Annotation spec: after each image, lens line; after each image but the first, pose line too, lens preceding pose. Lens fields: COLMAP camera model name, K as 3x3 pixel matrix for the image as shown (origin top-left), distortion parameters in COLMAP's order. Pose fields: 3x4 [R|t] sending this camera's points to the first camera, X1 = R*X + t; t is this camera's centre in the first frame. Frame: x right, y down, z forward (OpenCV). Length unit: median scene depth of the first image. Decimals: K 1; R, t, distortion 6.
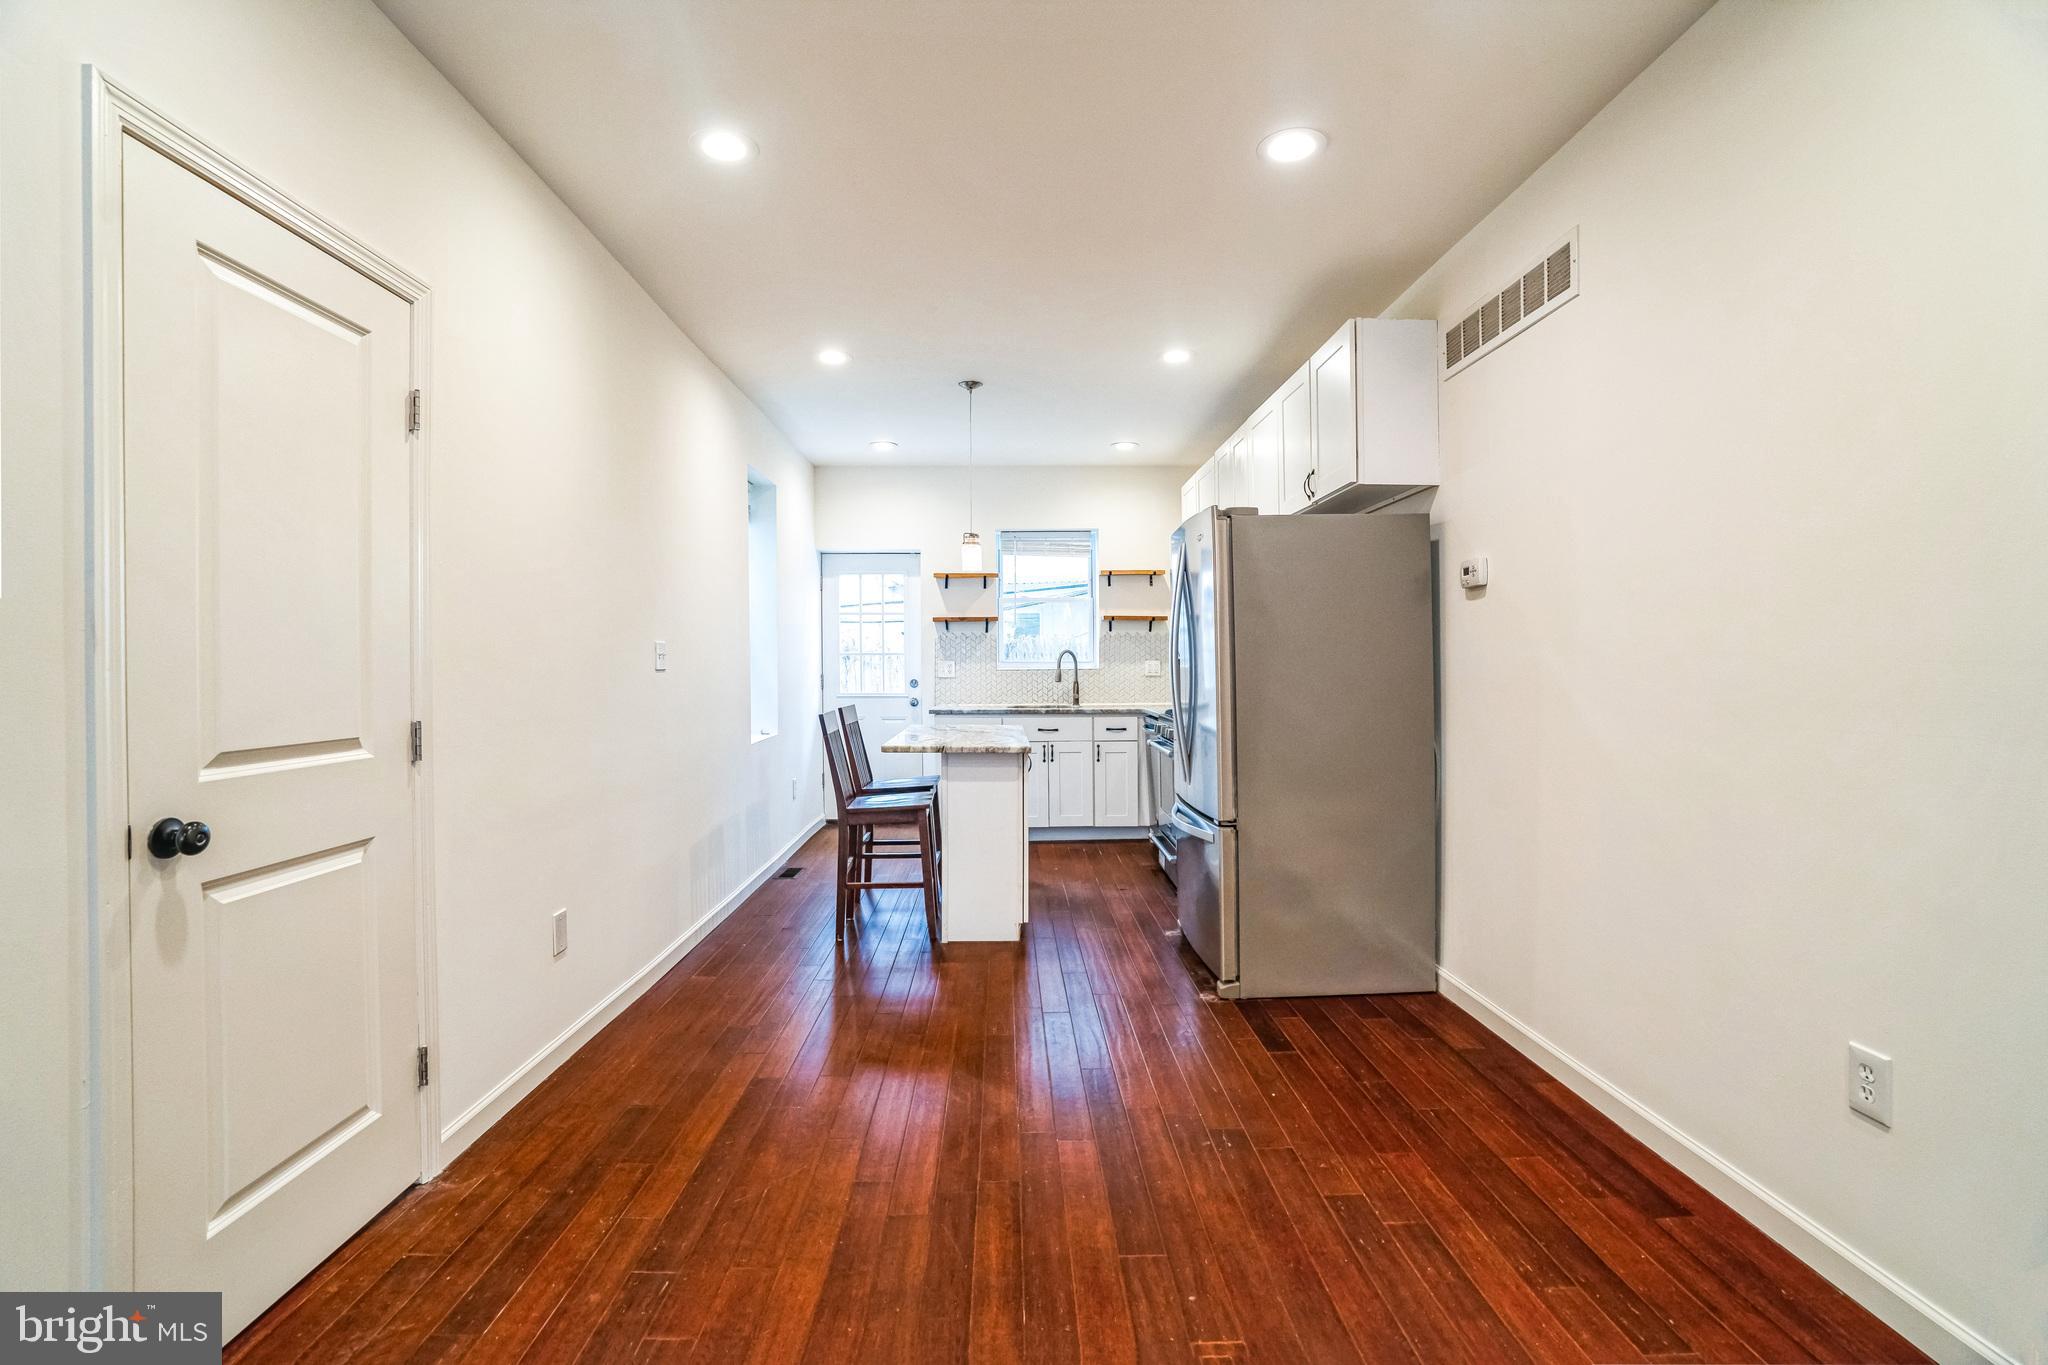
lens RADIAL K [[956.6, 0, 1034.9], [0, 956.6, 676.0], [0, 0, 1]] dist [-0.063881, 0.020435]
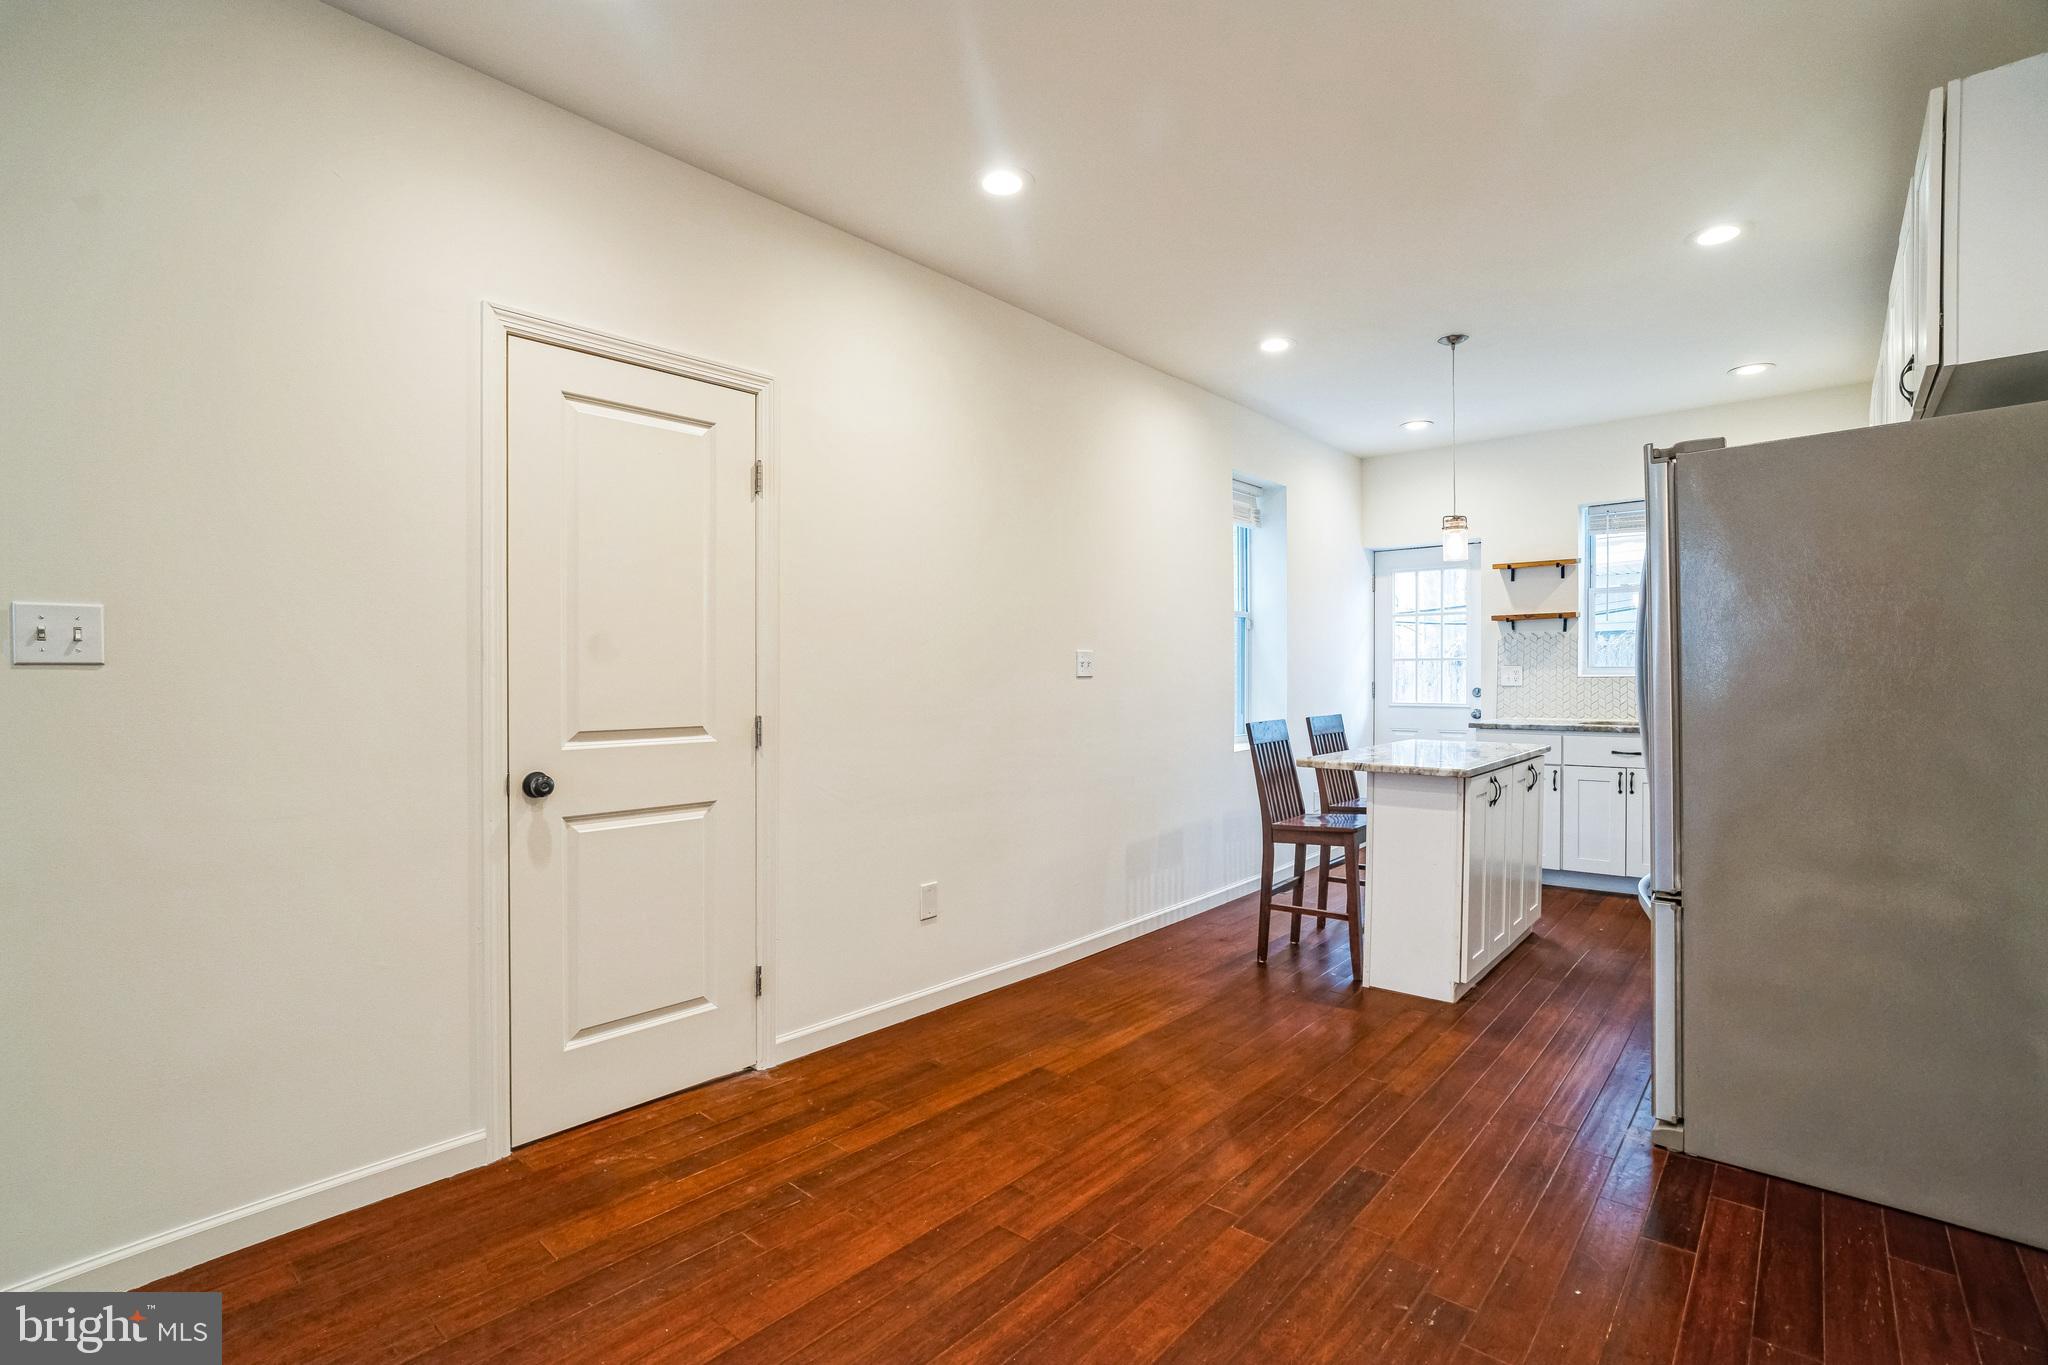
lens RADIAL K [[956.6, 0, 1012.5], [0, 956.6, 692.9], [0, 0, 1]] dist [-0.063881, 0.020435]
pose [[0.729228, 0.012693, -0.684153, 0.221081], [-0.005202, 0.999902, 0.013006, -0.000936], [0.684251, -0.005925, 0.729222, 0.120607]]
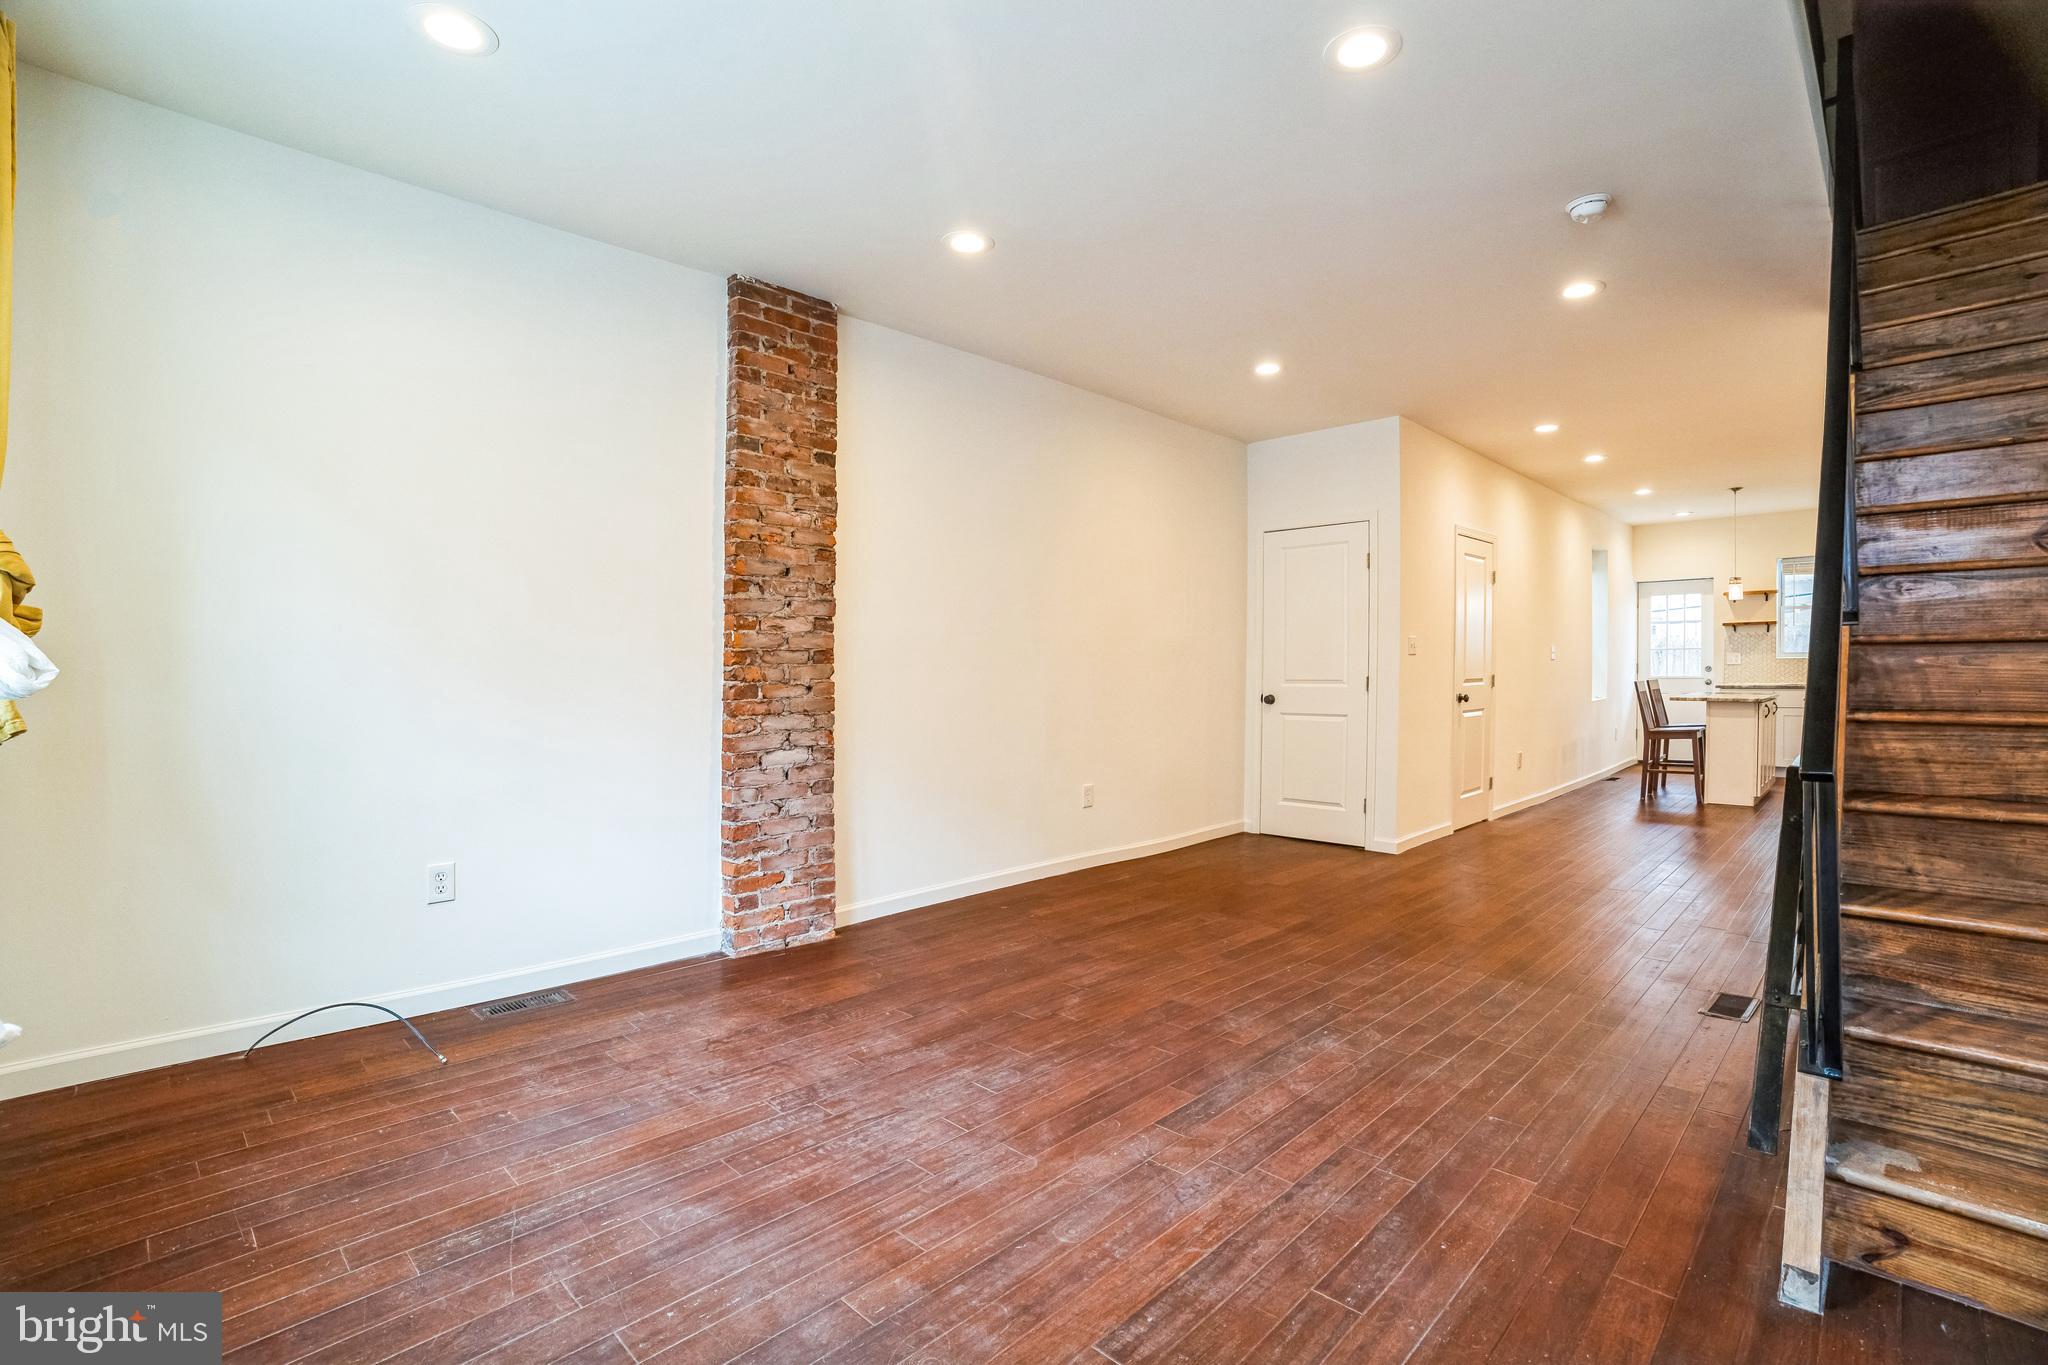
lens RADIAL K [[956.6, 0, 1028.3], [0, 956.6, 676.3], [0, 0, 1]] dist [-0.063881, 0.020435]
pose [[0.691362, 0.003203, -0.722502, 0.260581], [0.000915, 0.999985, 0.005308, 0.016714], [0.722508, -0.004331, 0.691349, -1.062507]]
